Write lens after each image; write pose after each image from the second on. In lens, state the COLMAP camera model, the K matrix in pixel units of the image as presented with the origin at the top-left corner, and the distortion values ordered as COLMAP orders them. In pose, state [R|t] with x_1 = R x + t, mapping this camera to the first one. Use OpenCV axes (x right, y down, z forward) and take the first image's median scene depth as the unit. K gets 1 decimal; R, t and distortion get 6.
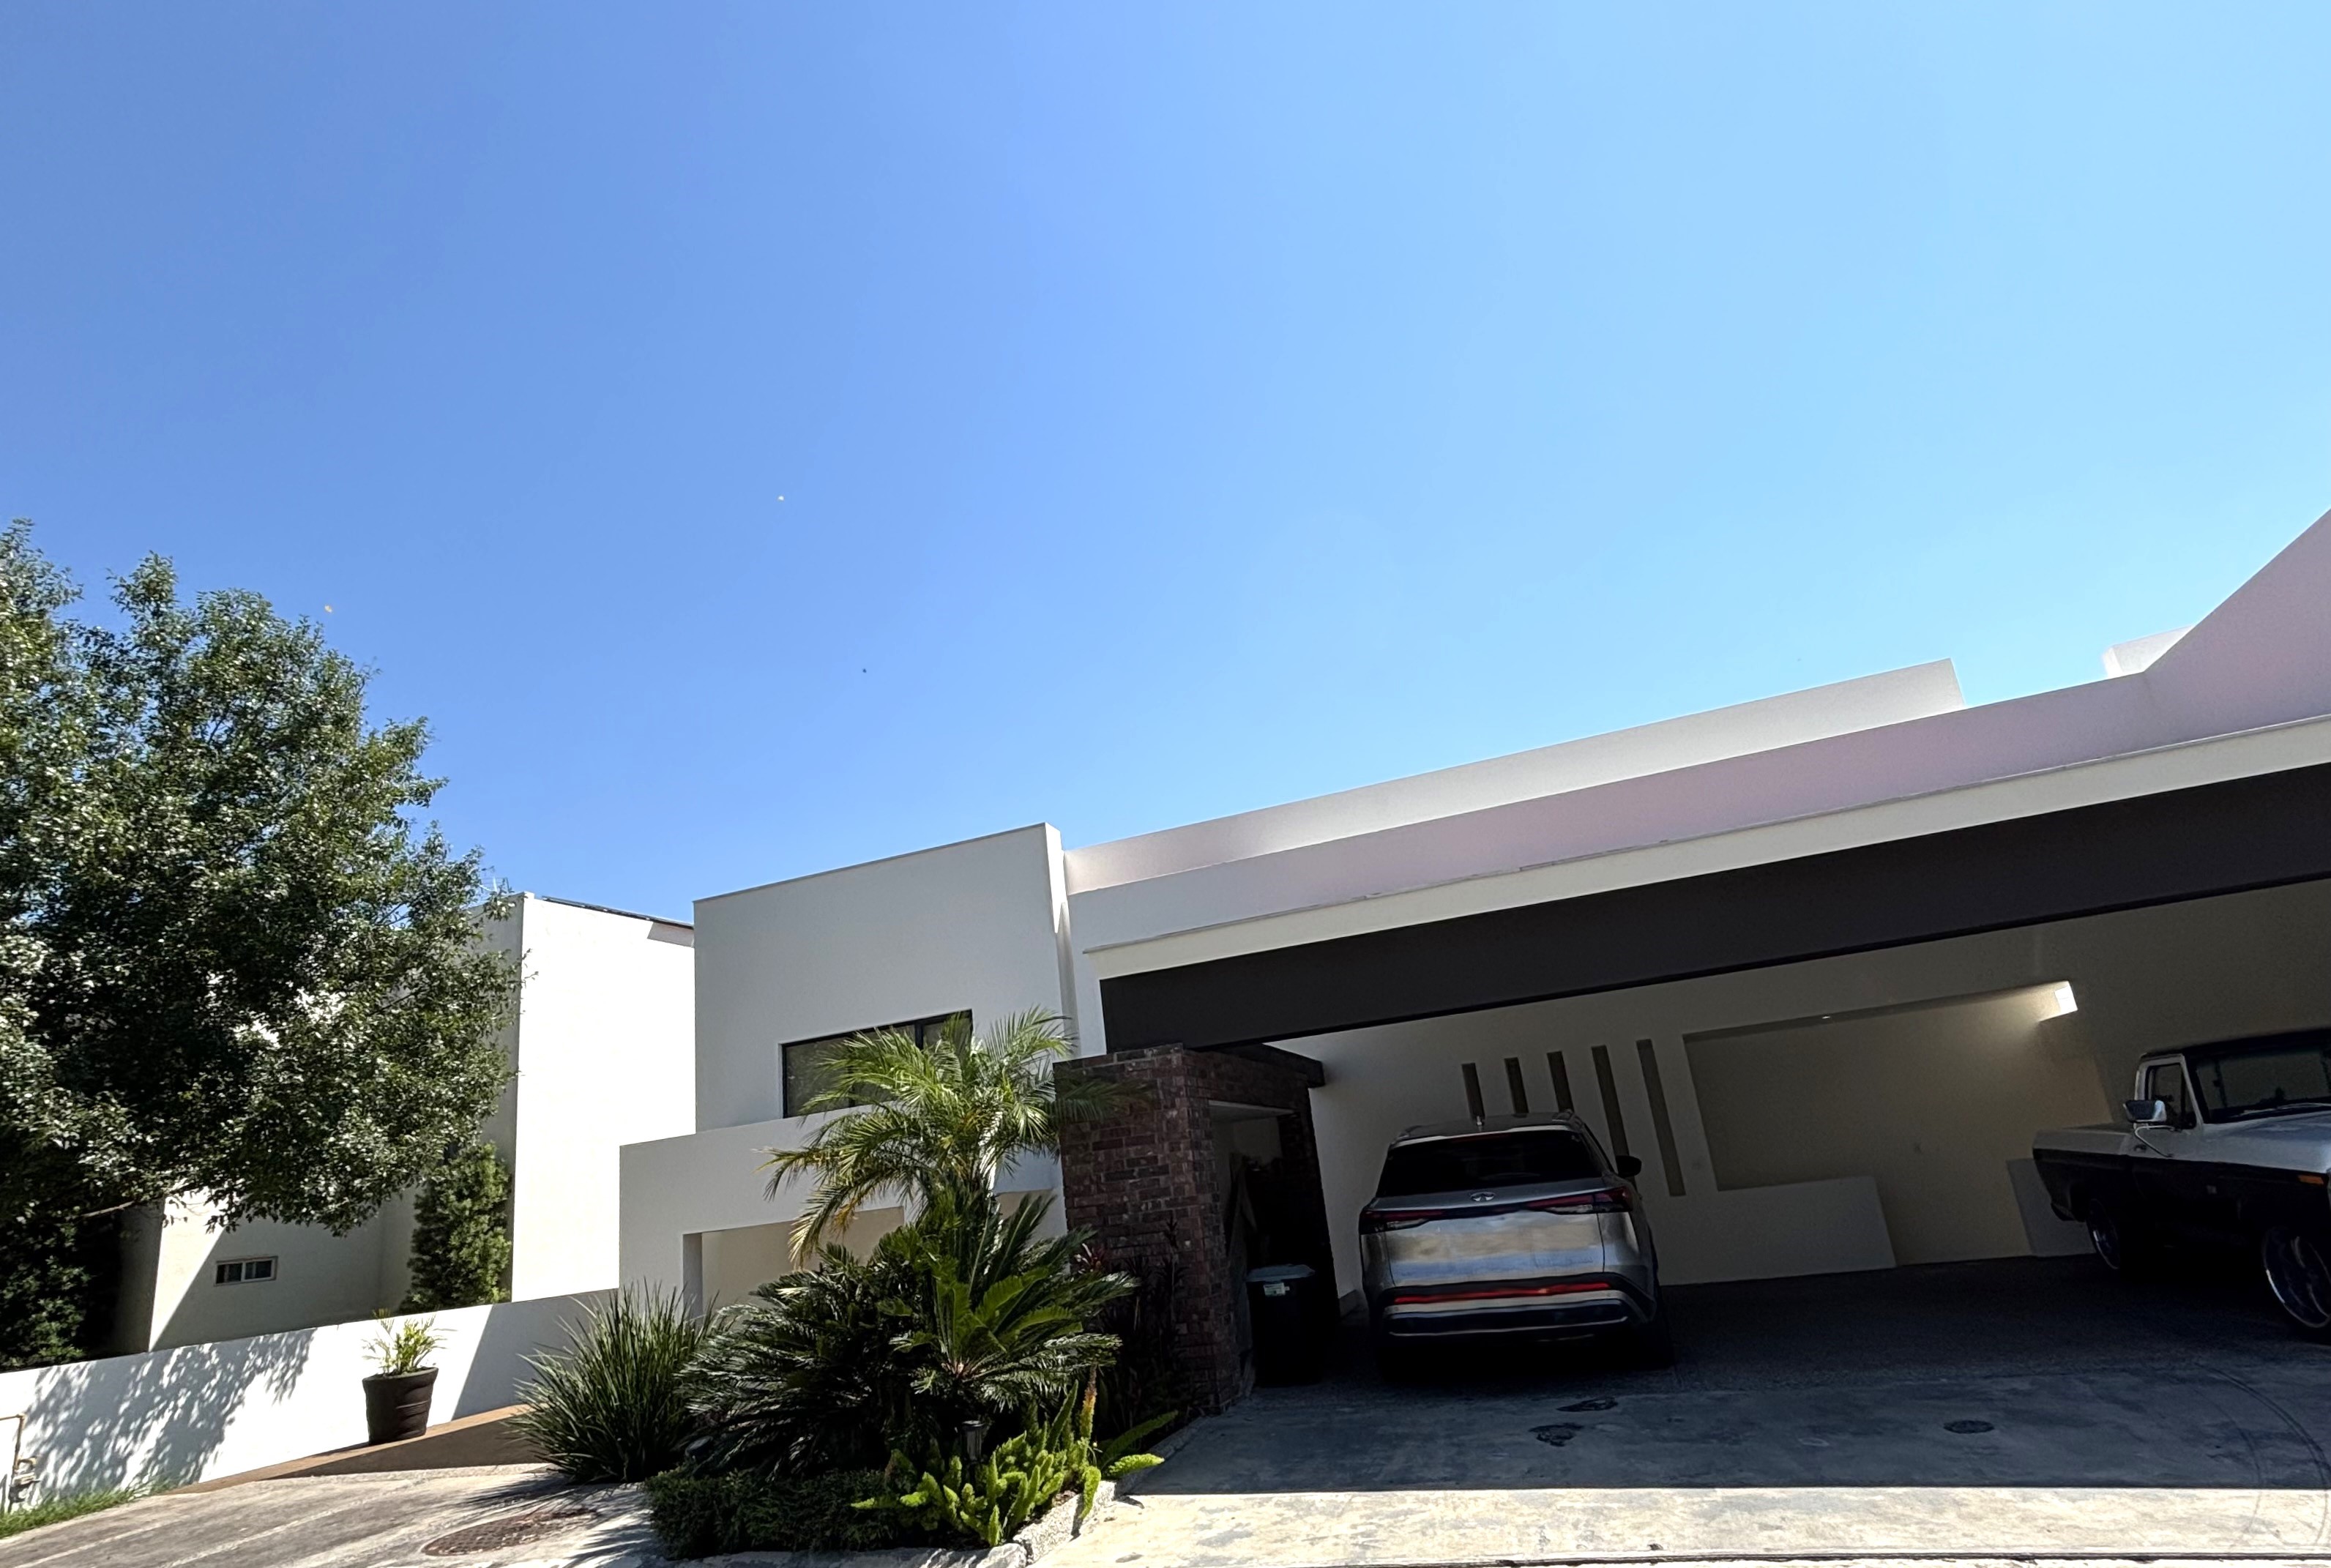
lens RADIAL K [[1211.3, 0, 1164.6], [0, 1211.3, 786.1], [0, 0, 1]] dist [0.000440, 0.002495]
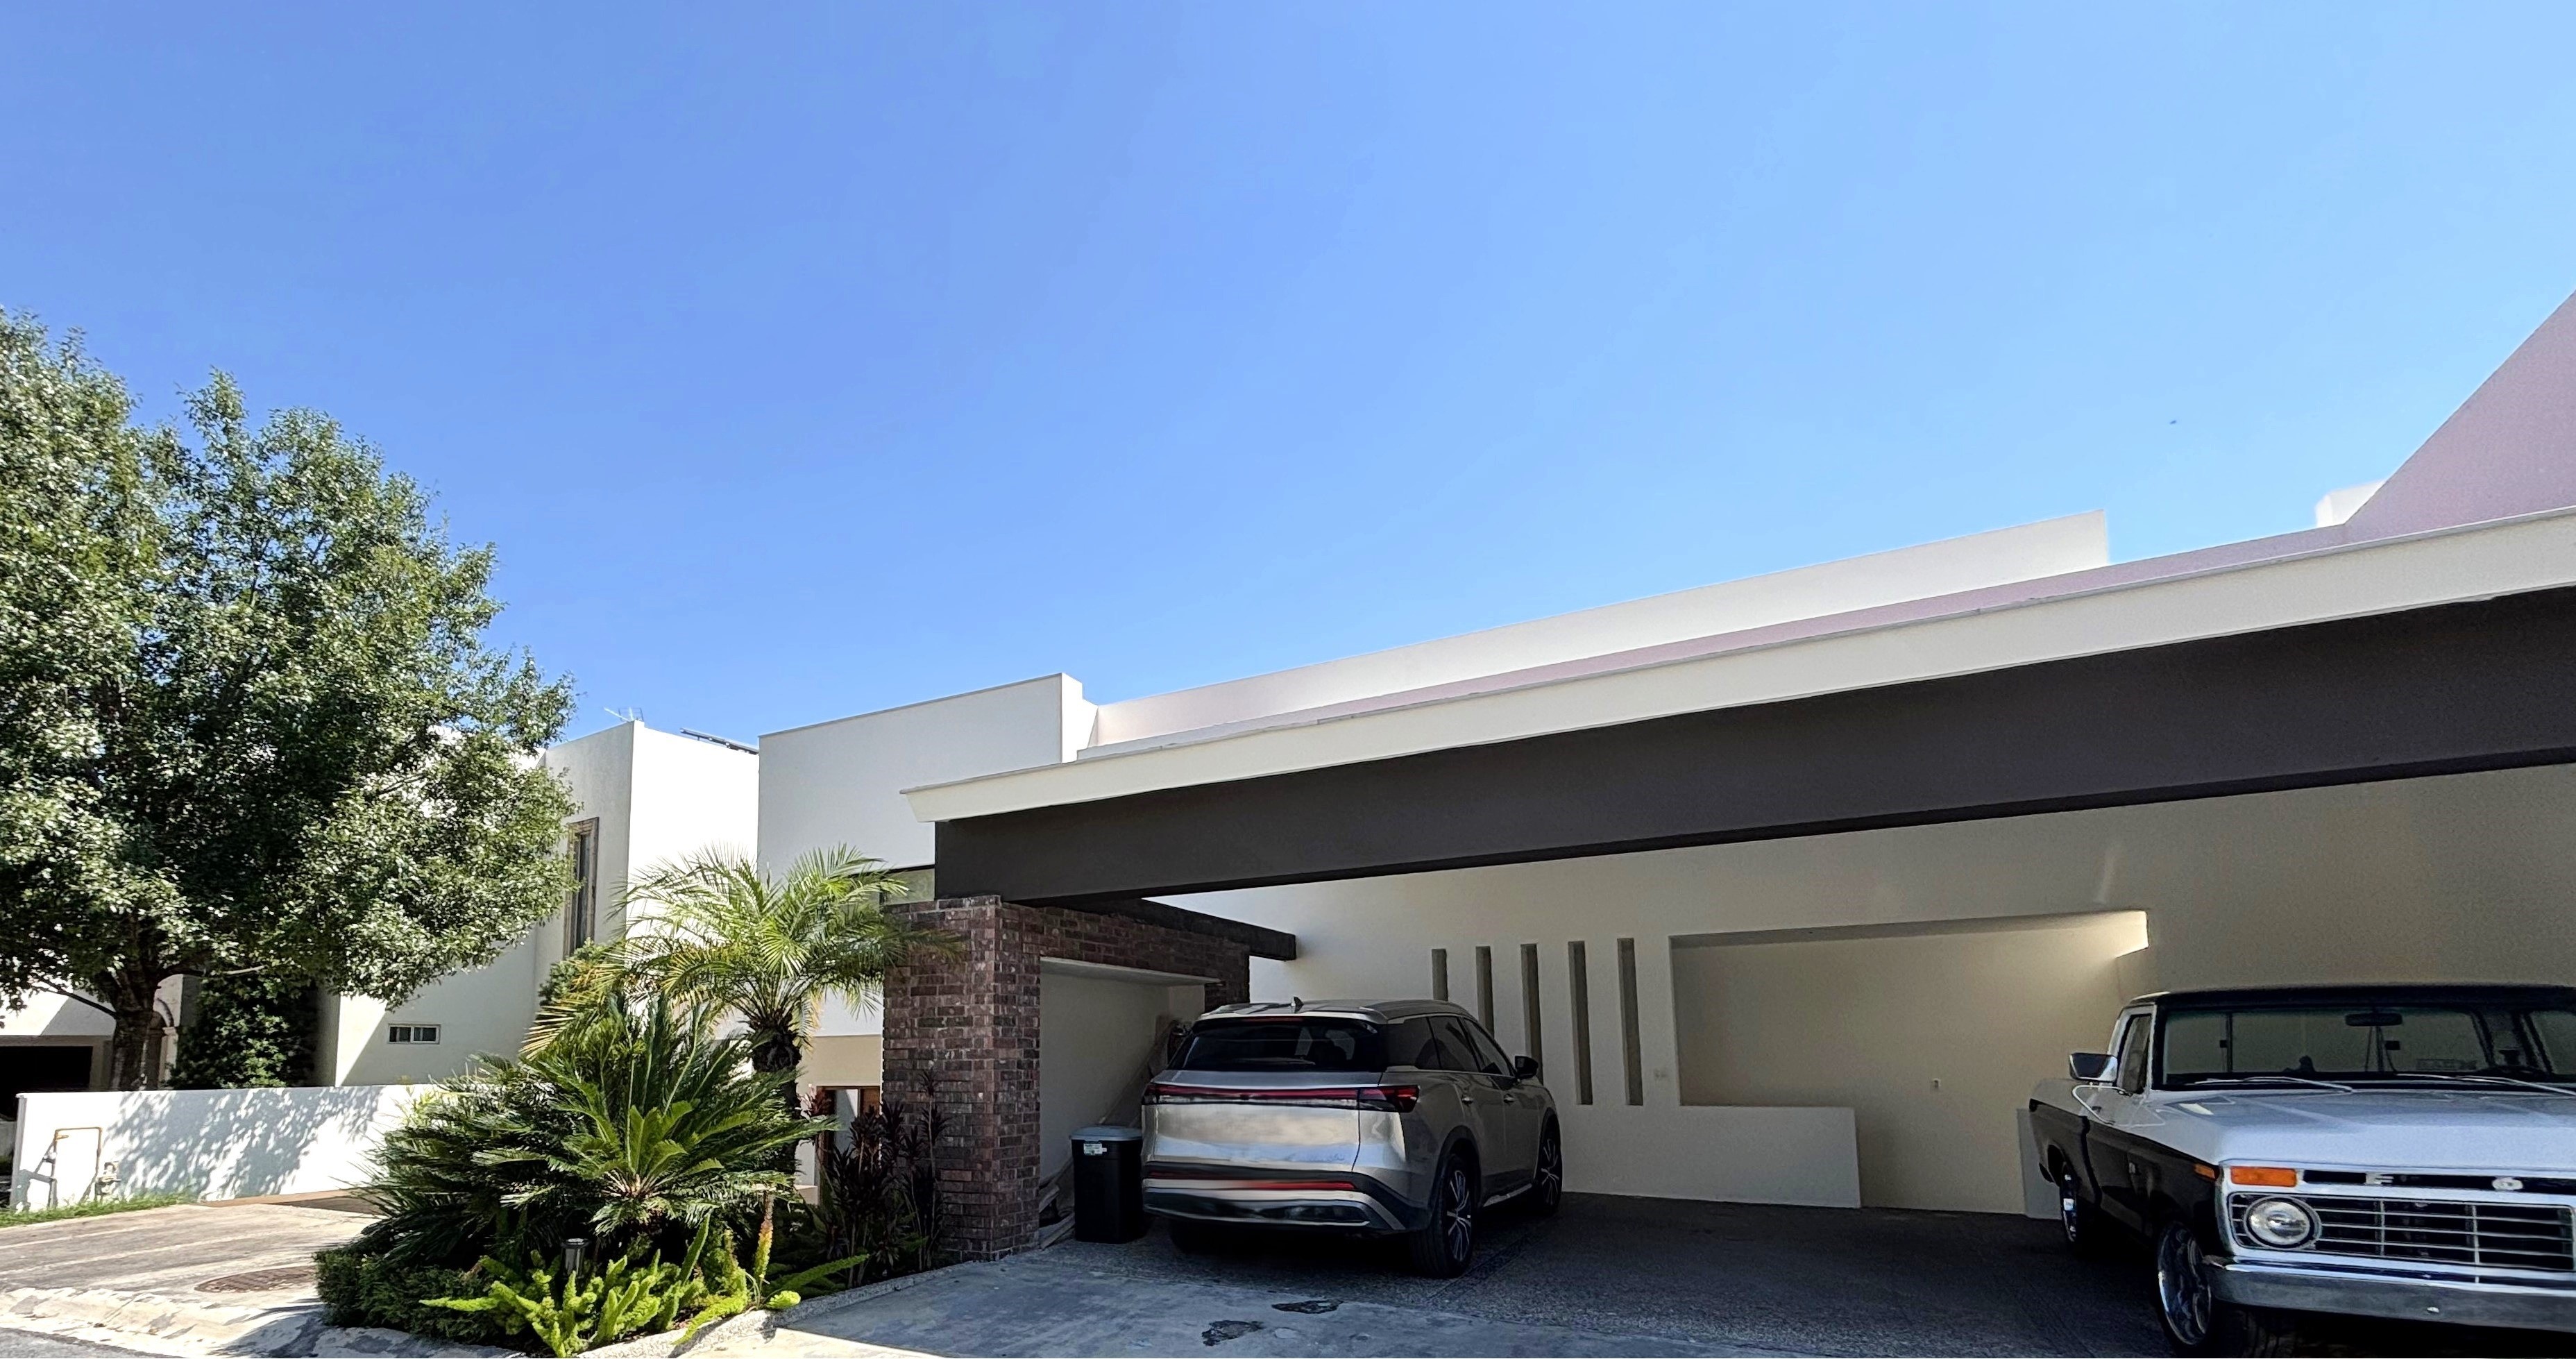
lens RADIAL K [[1154.8, 0, 1234.8], [0, 1154.8, 891.9], [0, 0, 1]] dist [0.009518, -0.000283]
pose [[0.981841, 0.076582, -0.173561, 0.302273], [-0.041905, 0.979850, 0.195290, 0.021586], [0.185019, -0.184470, 0.965266, 0.138324]]
